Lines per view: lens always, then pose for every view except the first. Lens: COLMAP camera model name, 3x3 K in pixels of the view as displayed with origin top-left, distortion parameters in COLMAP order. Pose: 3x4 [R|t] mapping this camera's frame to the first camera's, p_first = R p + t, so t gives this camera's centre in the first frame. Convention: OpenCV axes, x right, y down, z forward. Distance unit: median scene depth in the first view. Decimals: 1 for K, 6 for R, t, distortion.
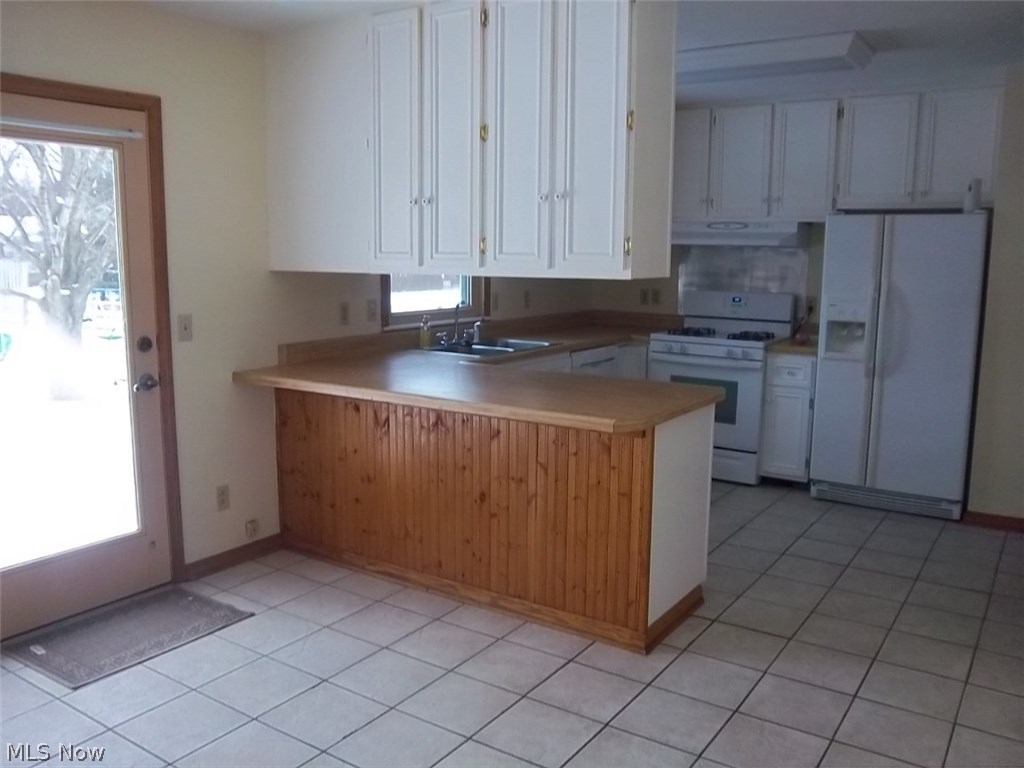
lens RADIAL K [[866.9, 0, 510.3], [0, 866.9, 393.4], [0, 0, 1]] dist [-0.108906, 0.082698]
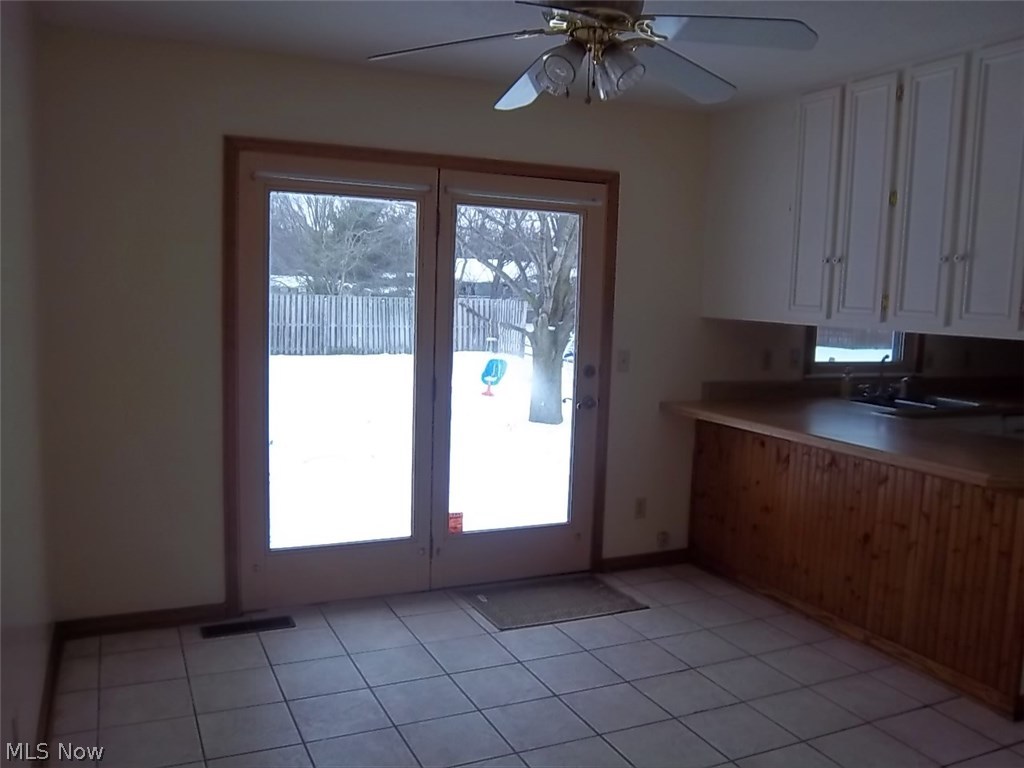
lens RADIAL K [[866.9, 0, 510.3], [0, 866.9, 393.4], [0, 0, 1]] dist [-0.108906, 0.082698]
pose [[0.857653, 0.080770, -0.507846, 0.105888], [-0.109095, 0.993686, -0.026200, 0.018254], [0.502523, 0.077874, 0.861049, -0.124812]]
